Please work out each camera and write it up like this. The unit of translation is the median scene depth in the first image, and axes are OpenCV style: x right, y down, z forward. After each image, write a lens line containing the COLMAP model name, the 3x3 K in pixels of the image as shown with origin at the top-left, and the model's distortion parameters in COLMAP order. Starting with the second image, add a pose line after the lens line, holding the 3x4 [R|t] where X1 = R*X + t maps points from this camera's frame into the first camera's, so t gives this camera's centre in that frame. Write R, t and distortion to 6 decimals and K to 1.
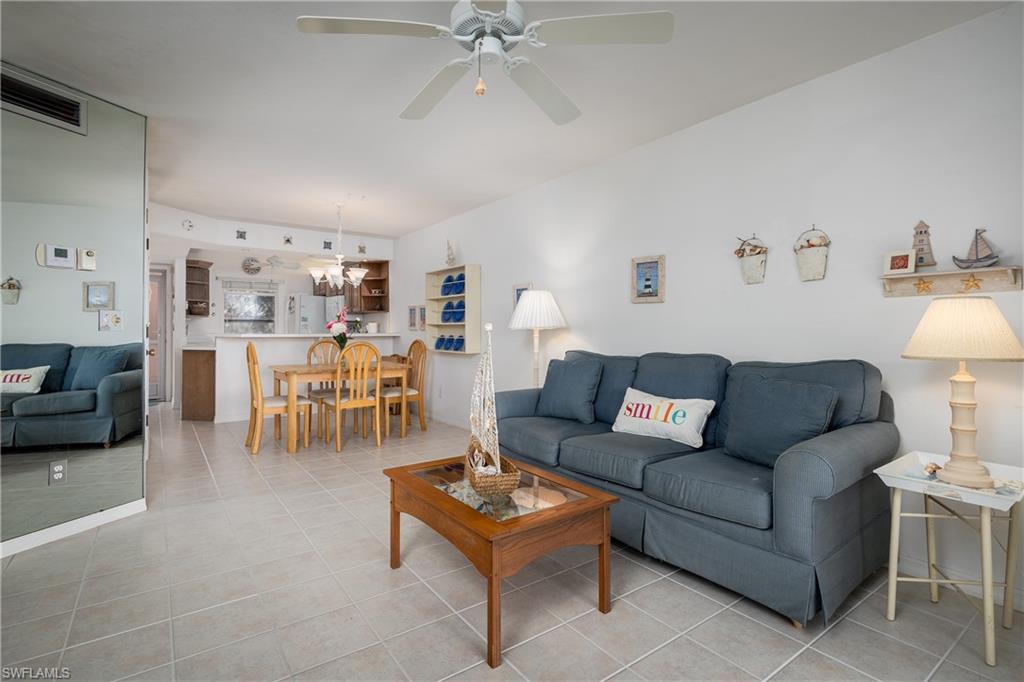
lens RADIAL K [[499.6, 0, 520.7], [0, 499.6, 328.4], [0, 0, 1]] dist [0.014538, -0.000097]
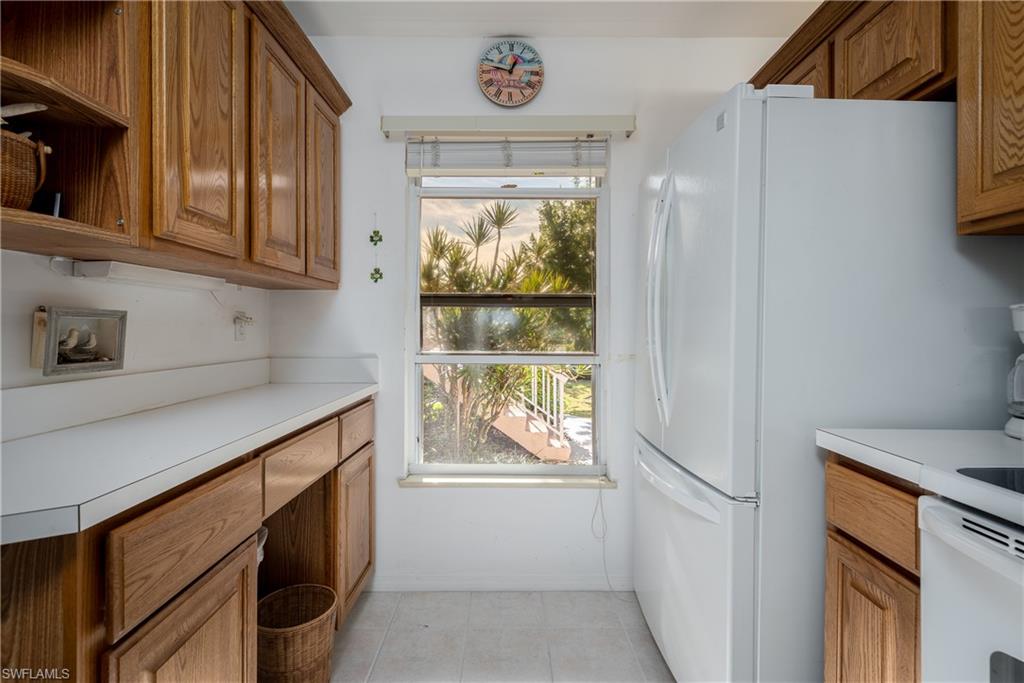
lens RADIAL K [[470.6, 0, 511.3], [0, 470.6, 329.2], [0, 0, 1]] dist [0.002542, -0.000167]
pose [[0.807333, 0.001189, -0.590095, -1.010672], [0.000439, 0.999996, 0.002614, -0.003157], [0.590096, -0.002370, 0.807330, 2.048479]]
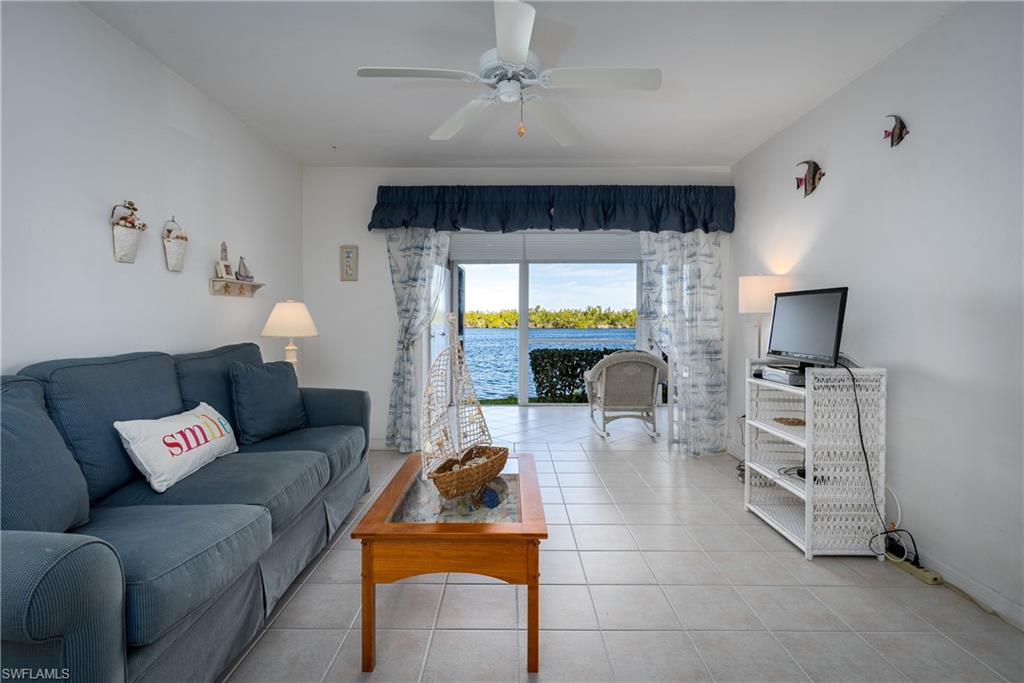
lens RADIAL K [[488.5, 0, 503.6], [0, 488.5, 330.0], [0, 0, 1]] dist [0.000202, -0.001228]
pose [[-0.795536, -0.013272, 0.605760, -0.402198], [-0.004295, 0.999858, 0.016265, 0.003292], [-0.605891, 0.010338, -0.795481, 1.016781]]
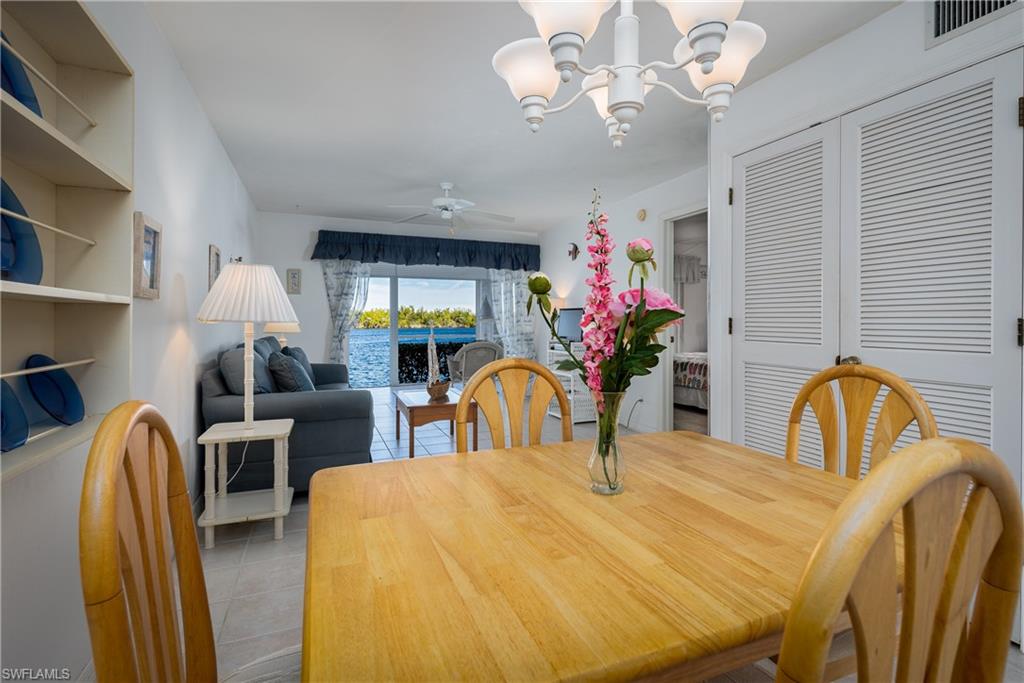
lens RADIAL K [[487.3, 0, 524.1], [0, 487.3, 321.7], [0, 0, 1]] dist [0.001824, 0.000133]
pose [[-0.973569, -0.001416, 0.228387, -0.530445], [-0.001815, 0.999997, -0.001534, 0.001023], [-0.228384, -0.001908, -0.973569, 1.739806]]
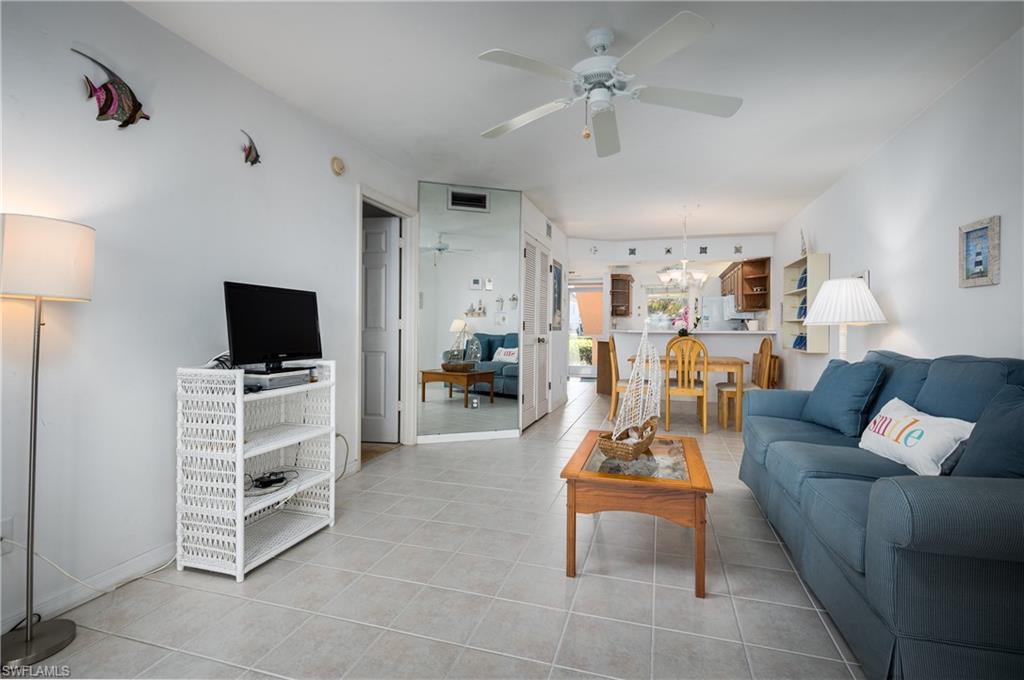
lens RADIAL K [[483.6, 0, 508.1], [0, 483.6, 326.4], [0, 0, 1]] dist [0.002881, -0.000006]
pose [[0.589973, 0.001197, -0.807422, 0.407367], [-0.004645, 0.999987, -0.001912, 0.009864], [0.807409, 0.004879, 0.589972, 0.055910]]
